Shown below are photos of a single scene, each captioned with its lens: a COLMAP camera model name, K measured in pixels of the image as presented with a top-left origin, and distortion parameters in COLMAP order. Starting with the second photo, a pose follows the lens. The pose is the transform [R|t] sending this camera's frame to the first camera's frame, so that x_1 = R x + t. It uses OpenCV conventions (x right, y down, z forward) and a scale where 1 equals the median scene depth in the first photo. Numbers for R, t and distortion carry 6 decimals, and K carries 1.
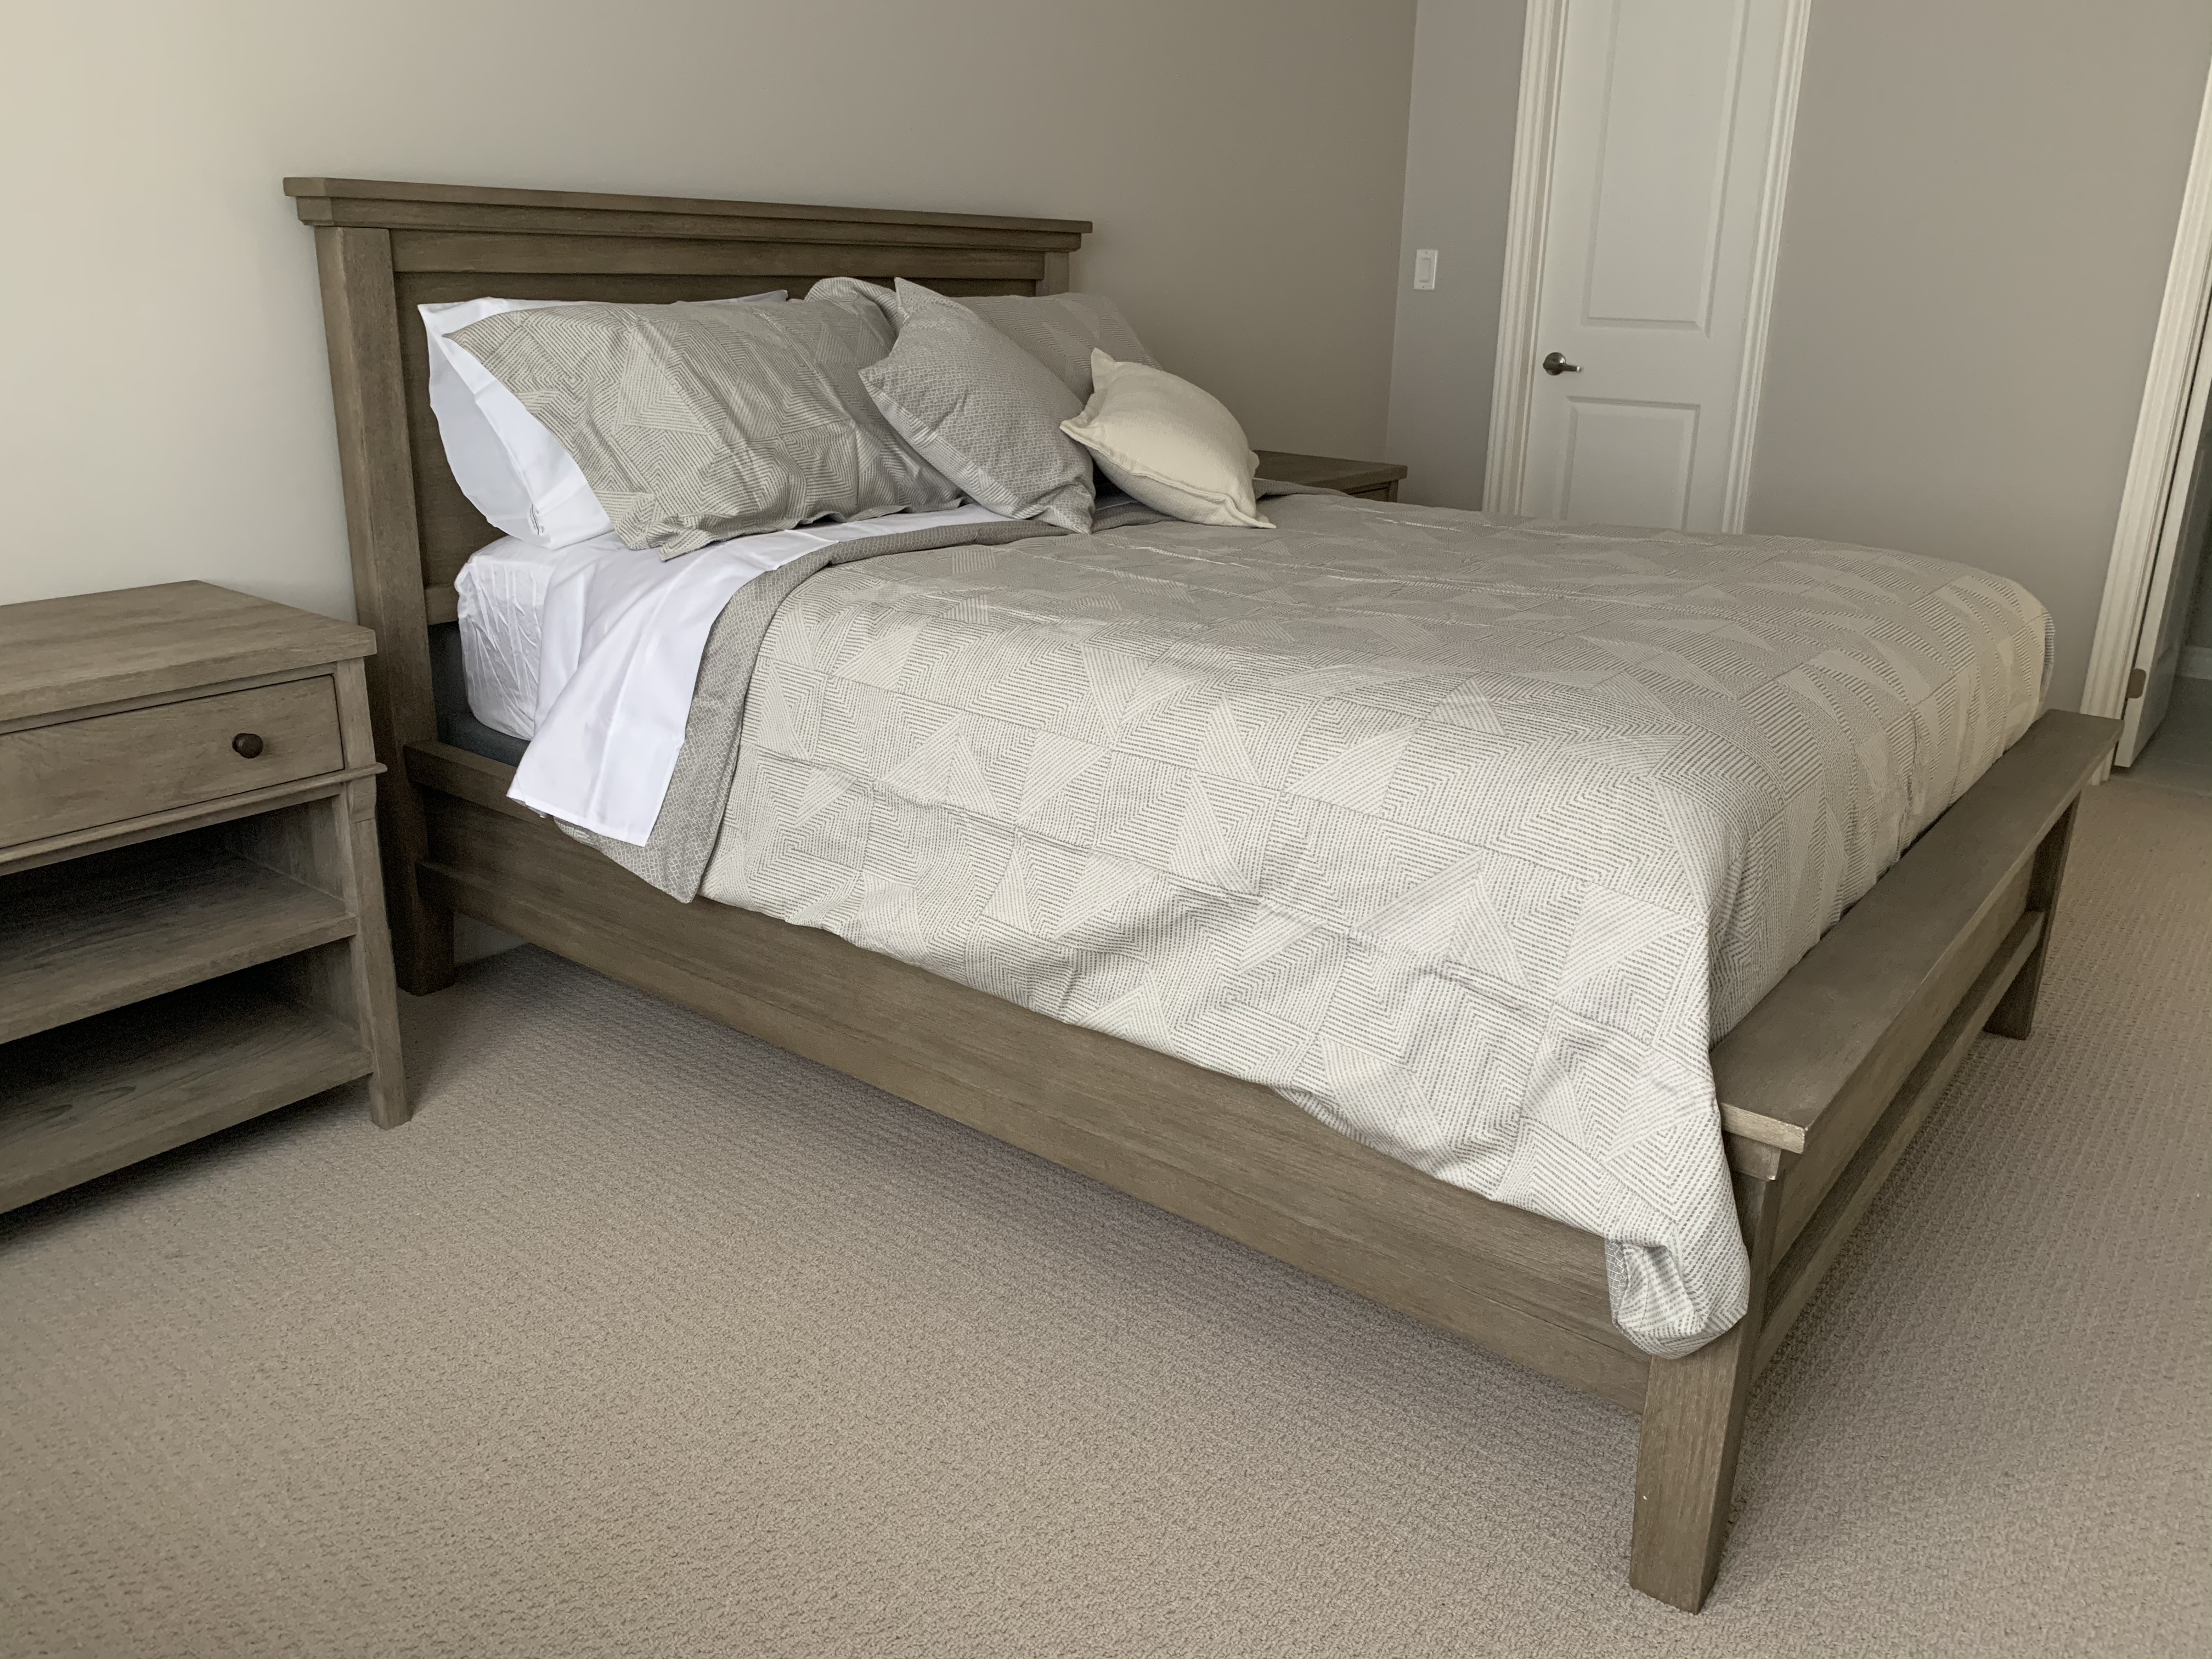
lens RADIAL K [[1692.3, 0, 1106.0], [0, 1692.3, 829.5], [0, 0, 1]] dist [0.010500, 0.142086]
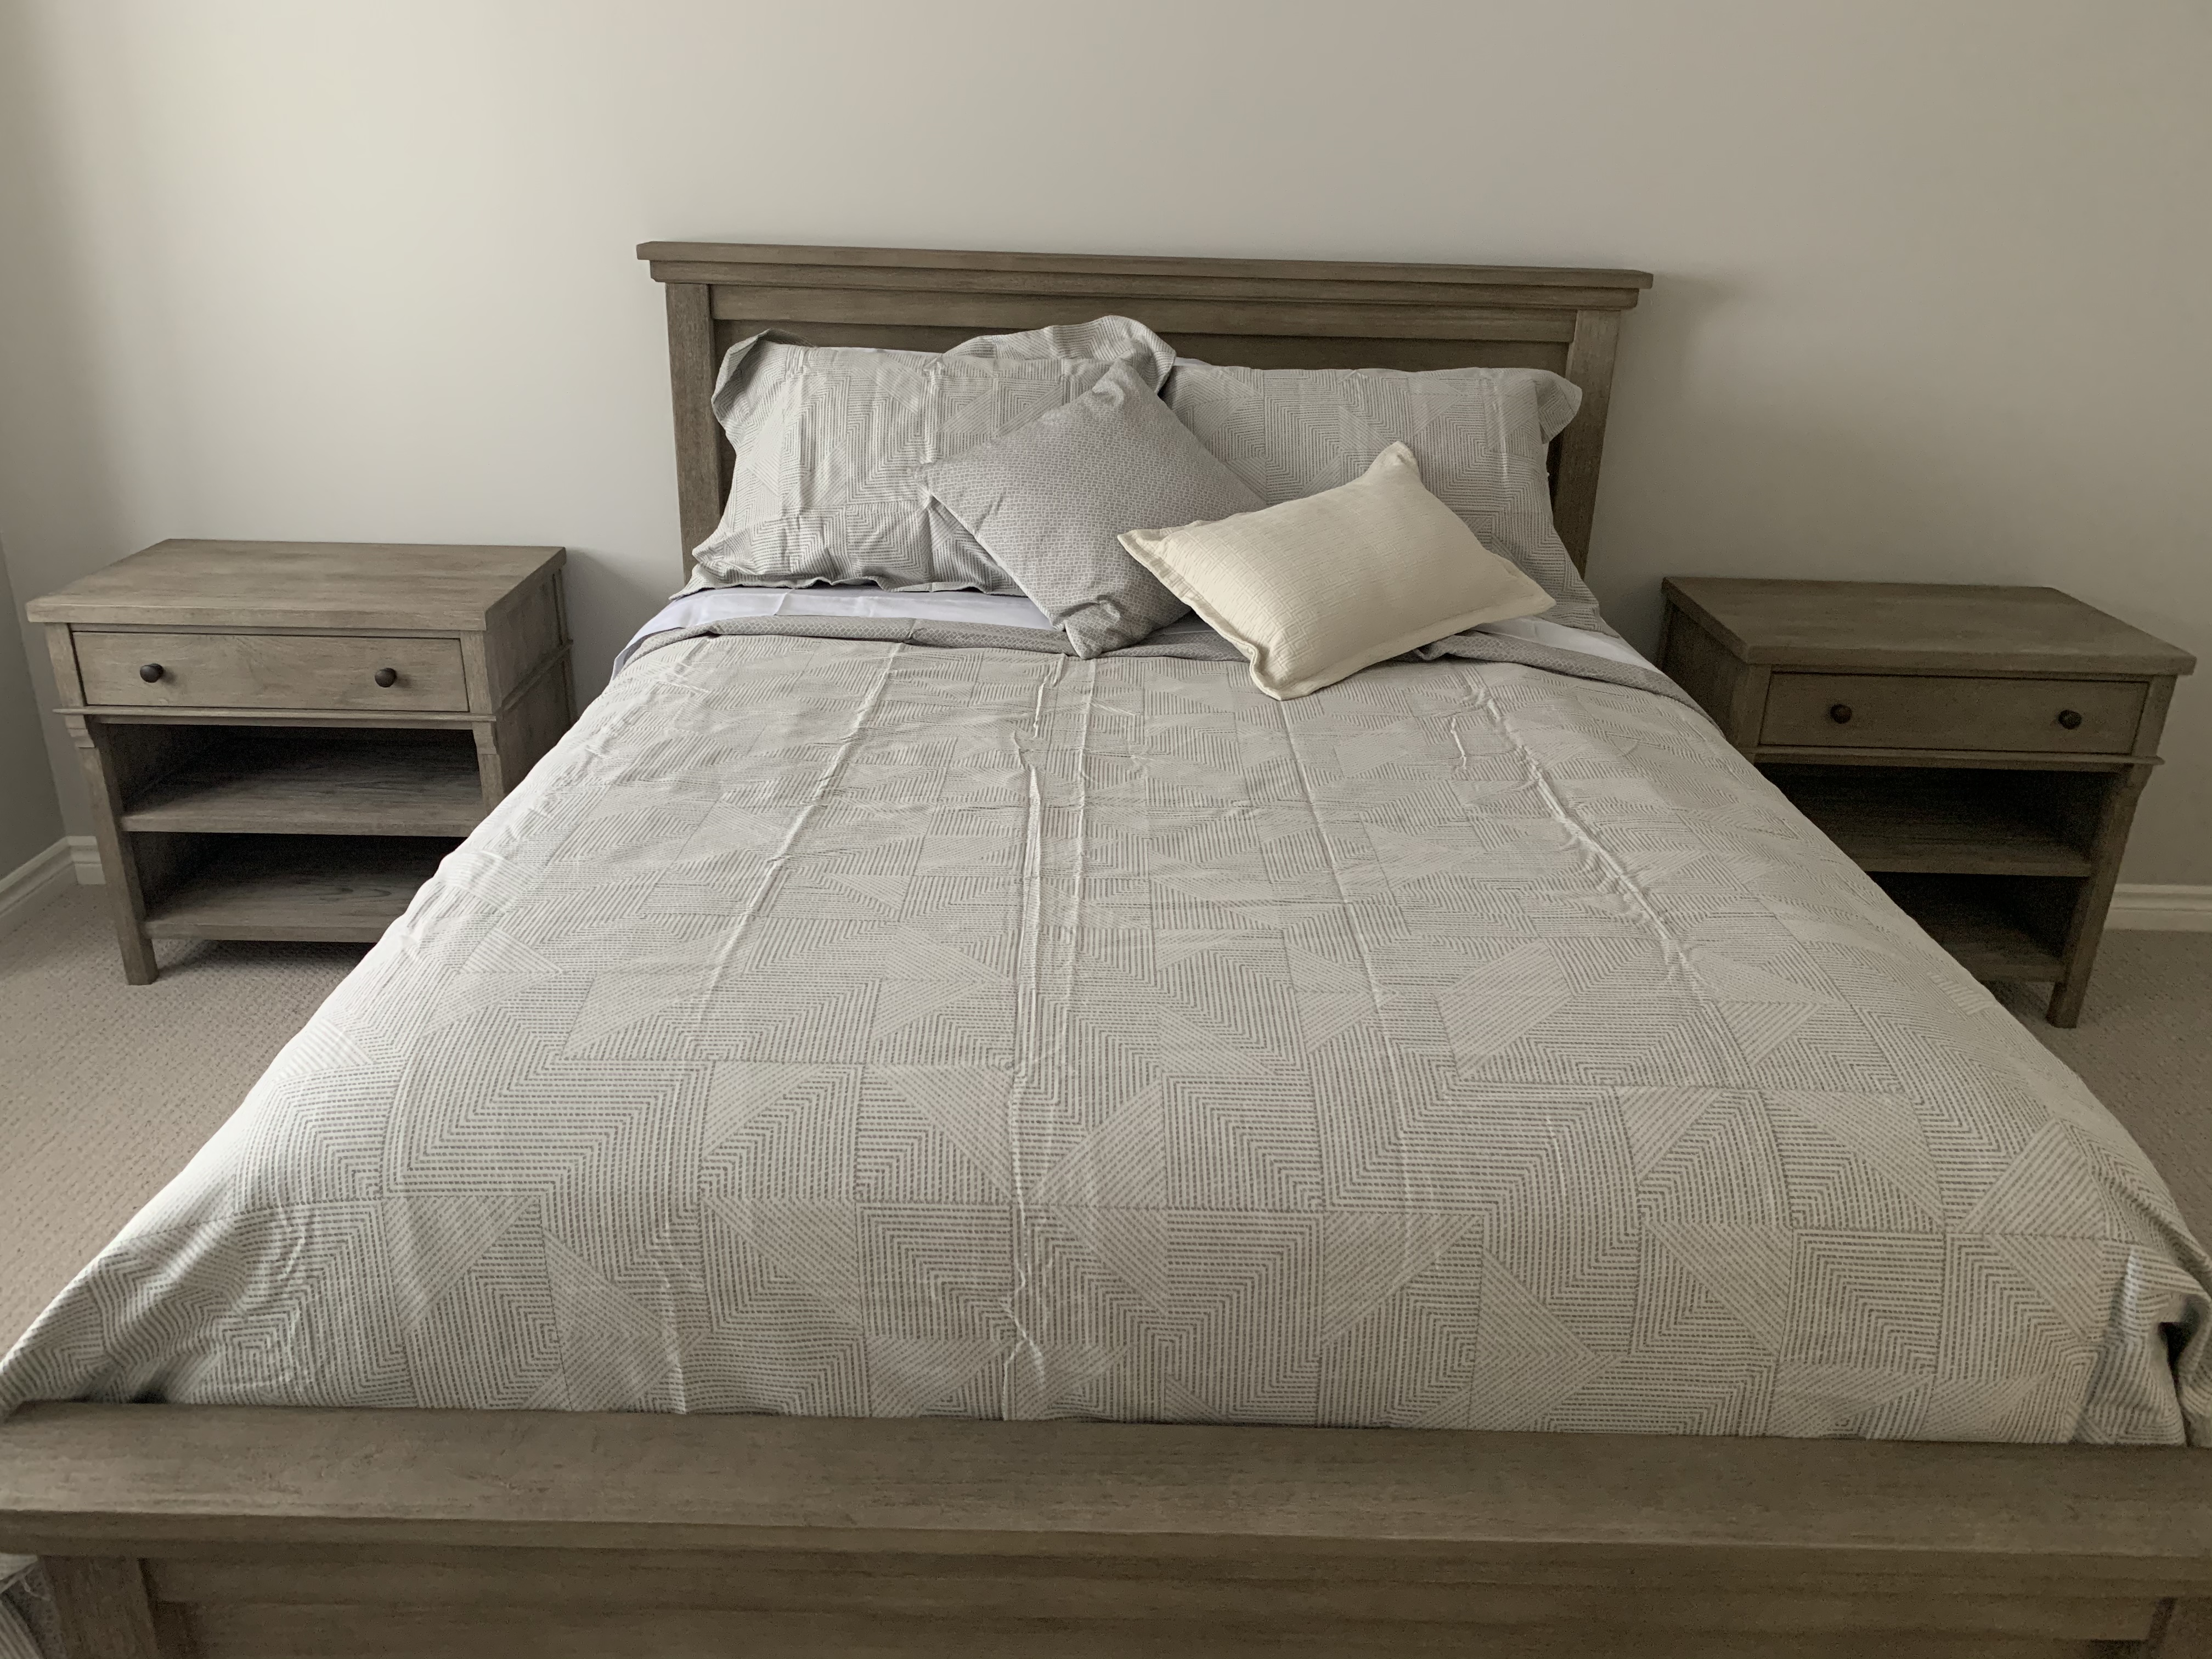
lens RADIAL K [[1692.3, 0, 1106.0], [0, 1692.3, 829.5], [0, 0, 1]] dist [0.010500, 0.142086]
pose [[0.601065, 0.303467, -0.739344, 0.717325], [-0.269881, 0.947833, 0.169637, -0.262412], [0.752254, 0.097572, 0.651609, 0.471230]]
